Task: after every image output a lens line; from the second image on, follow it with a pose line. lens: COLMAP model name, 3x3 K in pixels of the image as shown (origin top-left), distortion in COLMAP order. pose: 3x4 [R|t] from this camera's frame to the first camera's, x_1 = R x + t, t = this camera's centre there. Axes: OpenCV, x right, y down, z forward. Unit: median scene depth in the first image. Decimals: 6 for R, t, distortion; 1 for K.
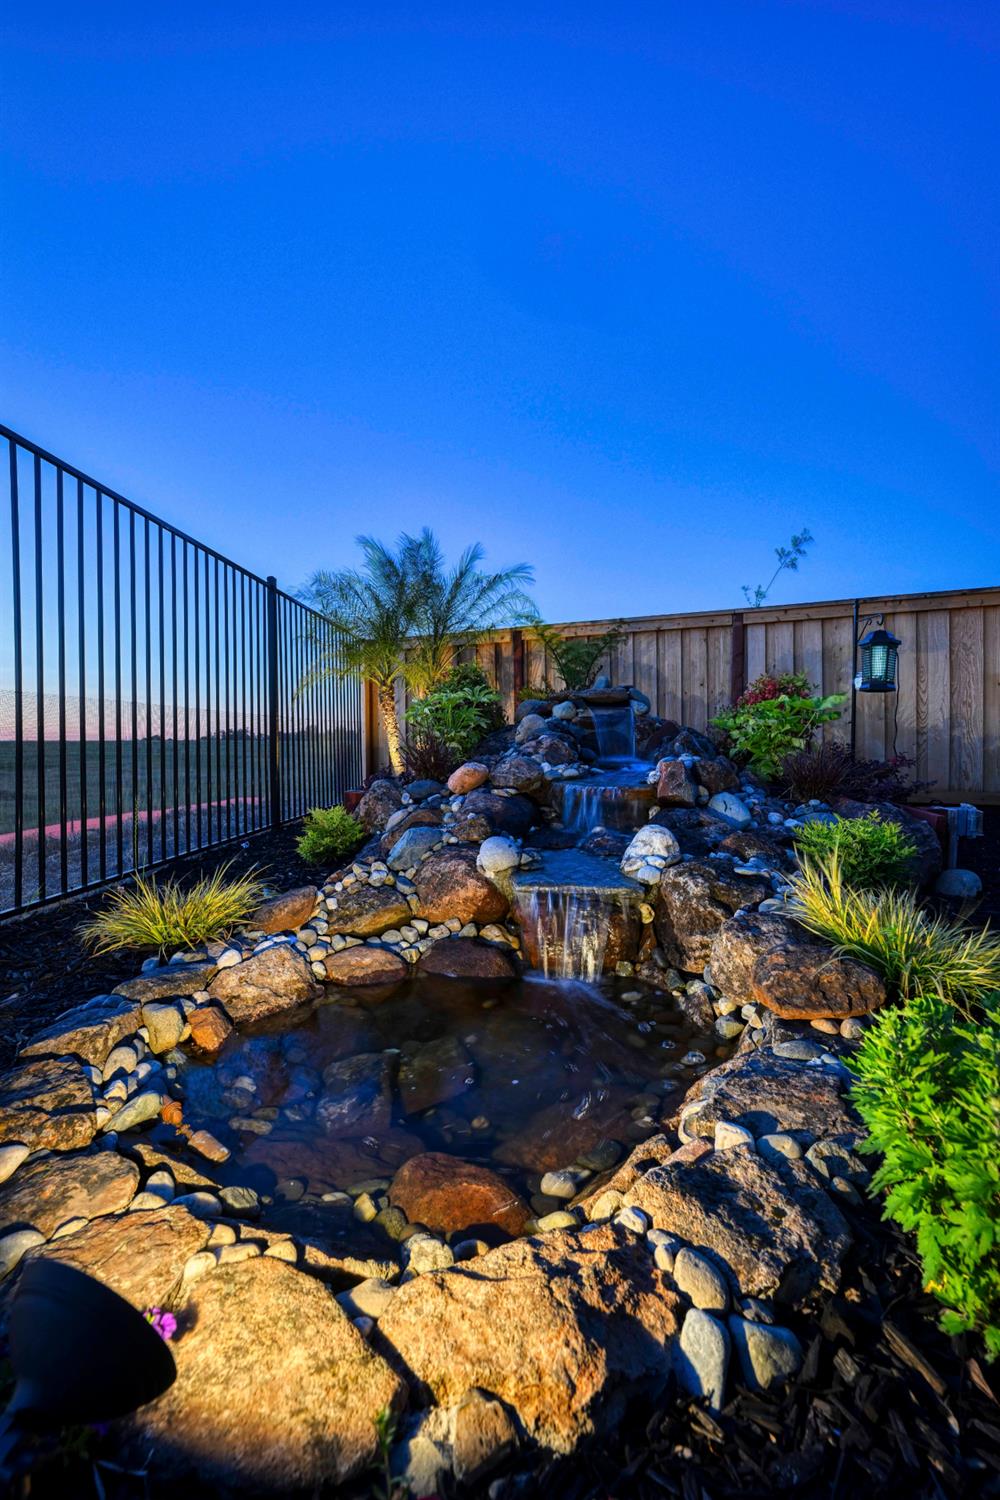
lens RADIAL K [[635.0, 0, 508.0], [0, 635.0, 753.2], [0, 0, 1]] dist [-0.001872, -0.000113]
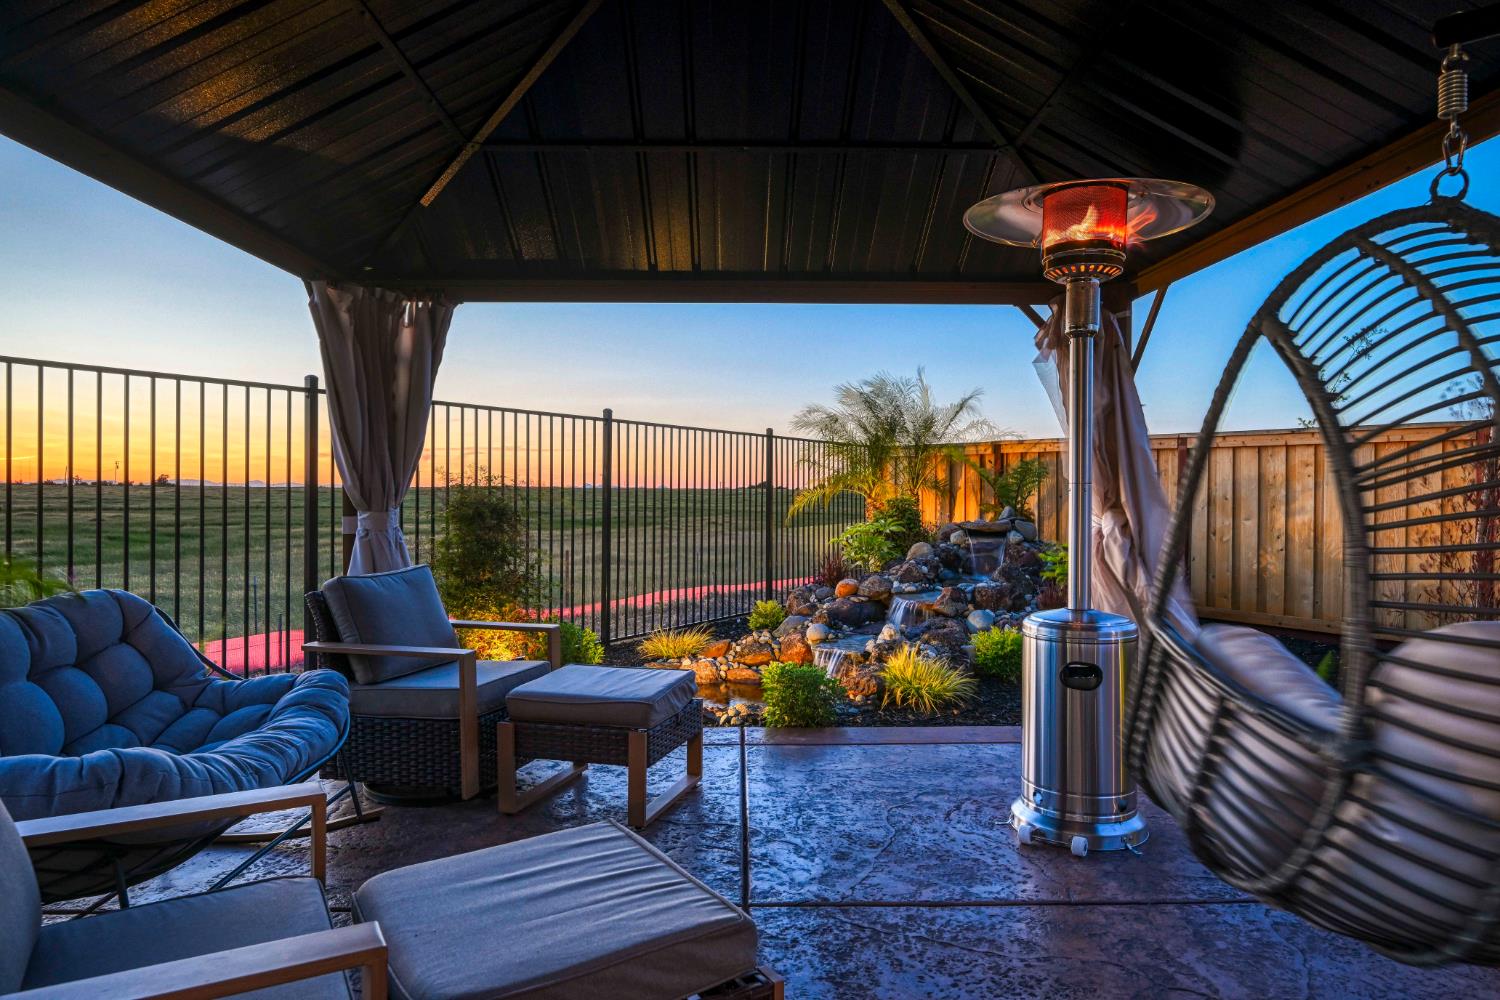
lens RADIAL K [[926.6, 0, 758.4], [0, 926.6, 496.5], [0, 0, 1]] dist [-0.001816, -0.000325]
pose [[0.872778, 0.016737, -0.487830, 0.921406], [-0.026226, 0.999576, -0.012627, -0.163686], [0.487412, 0.023814, 0.872847, -1.194450]]
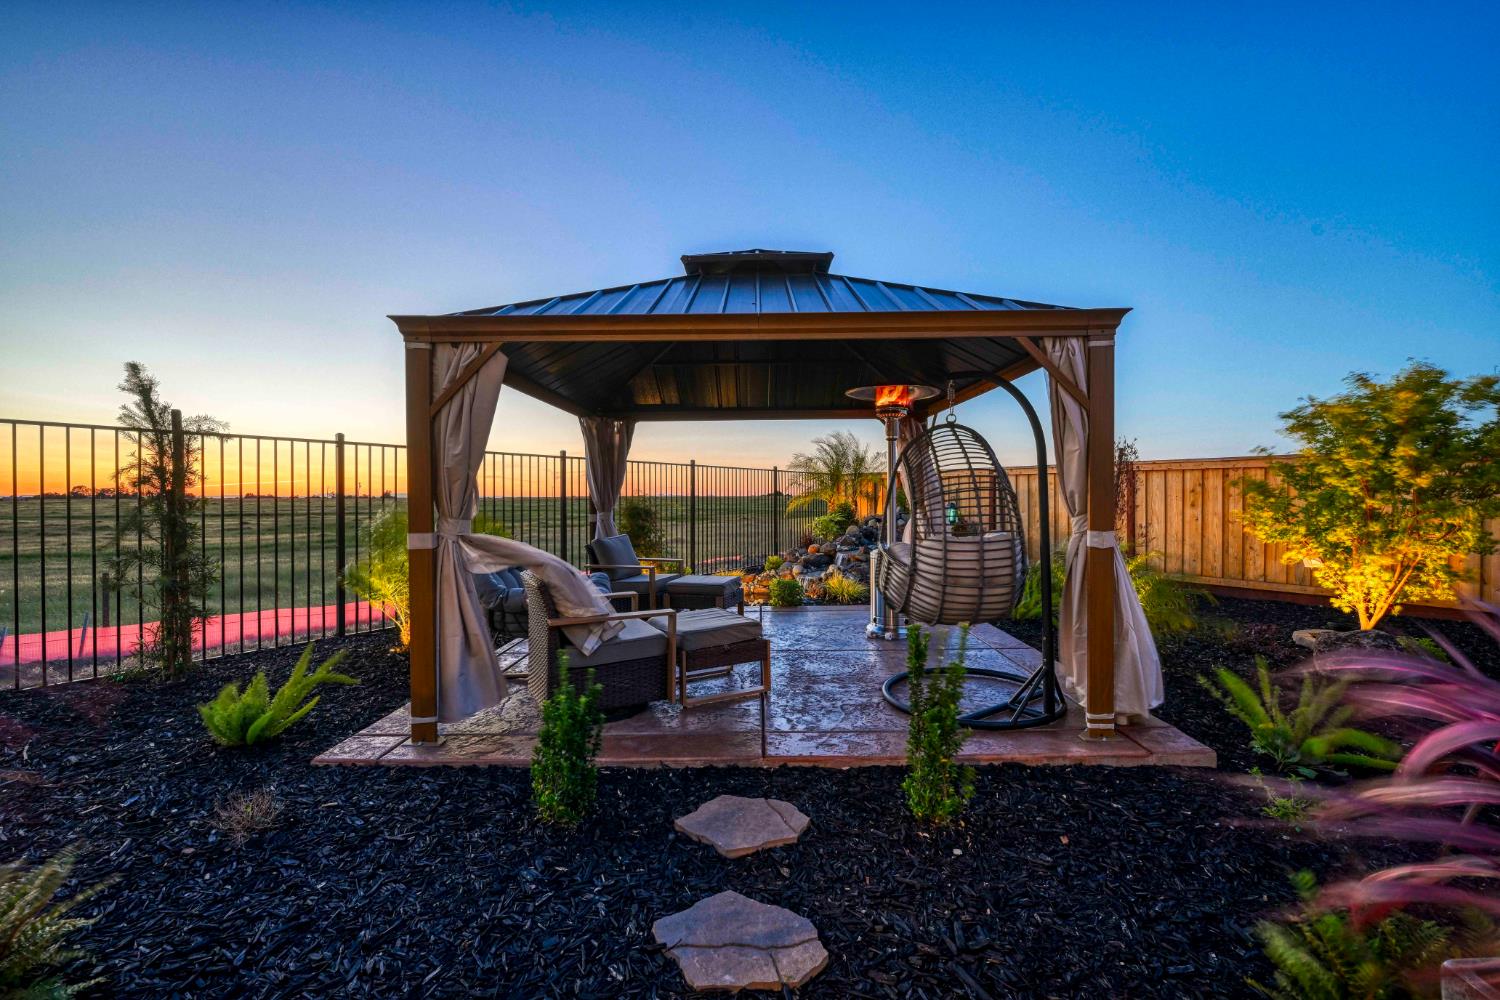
lens RADIAL K [[635.0, 0, 759.2], [0, 635.0, 502.8], [0, 0, 1]] dist [-0.001872, -0.000113]
pose [[0.861157, 0.009829, -0.508244, 1.366644], [-0.016633, 0.999823, -0.008845, -0.164823], [0.508067, 0.016071, 0.861168, -1.935719]]
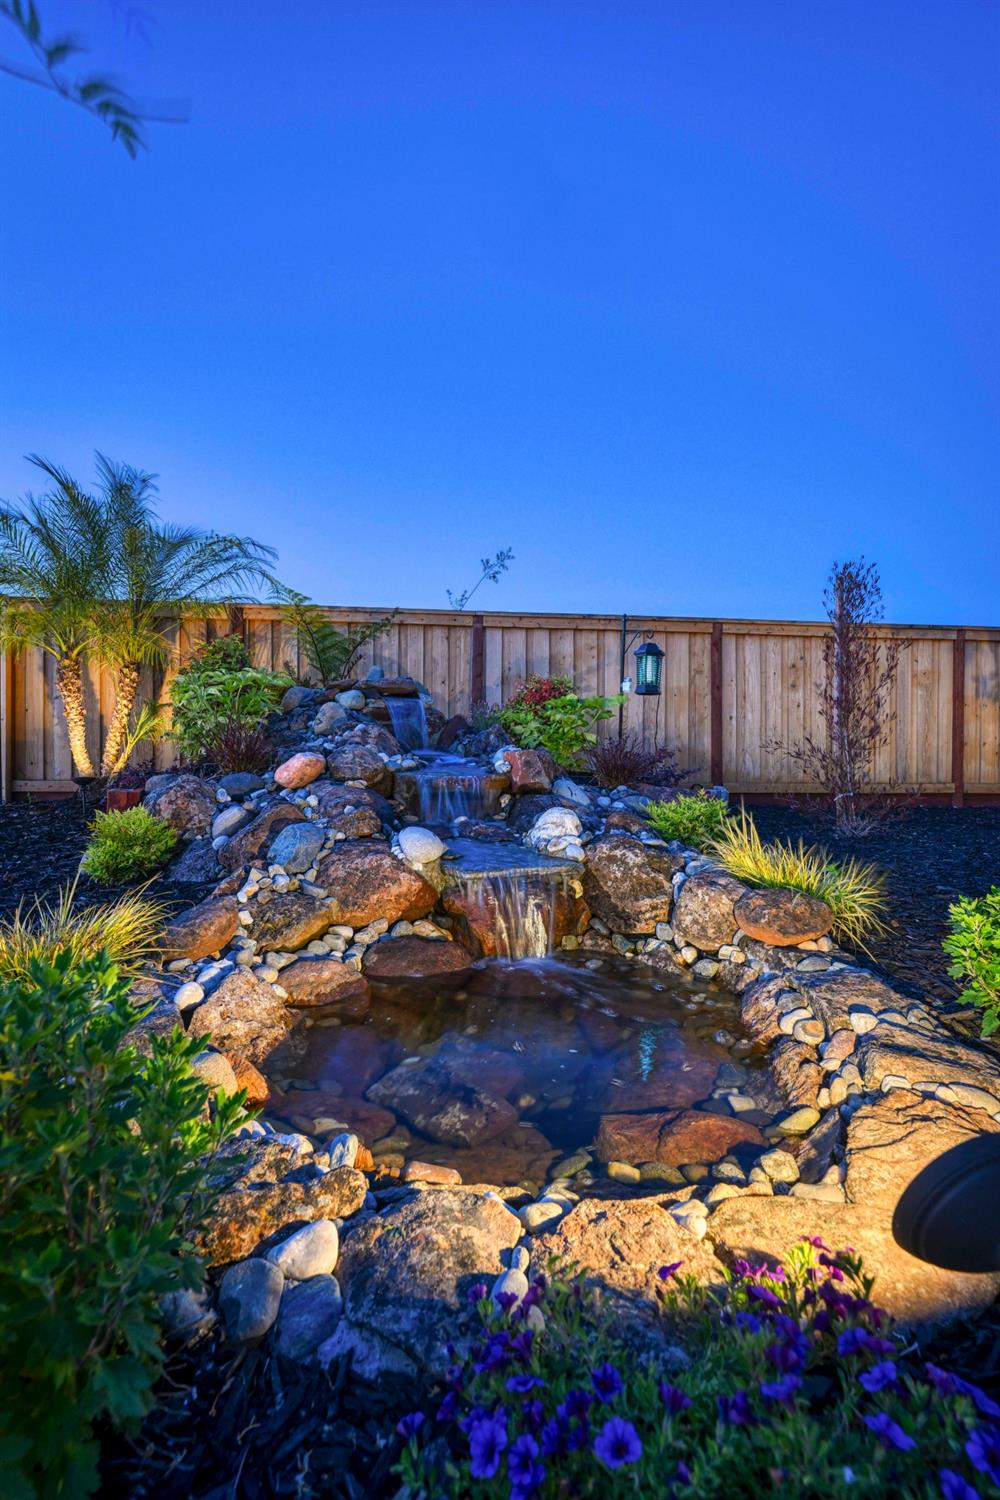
lens RADIAL K [[677.9, 0, 495.2], [0, 677.9, 745.1], [0, 0, 1]] dist [-0.001243, -0.000076]
pose [[0.859166, 0.011955, 0.511557, -0.334217], [-0.002723, 0.999820, -0.018793, 0.023518], [-0.511690, 0.014754, 0.859044, 0.064836]]
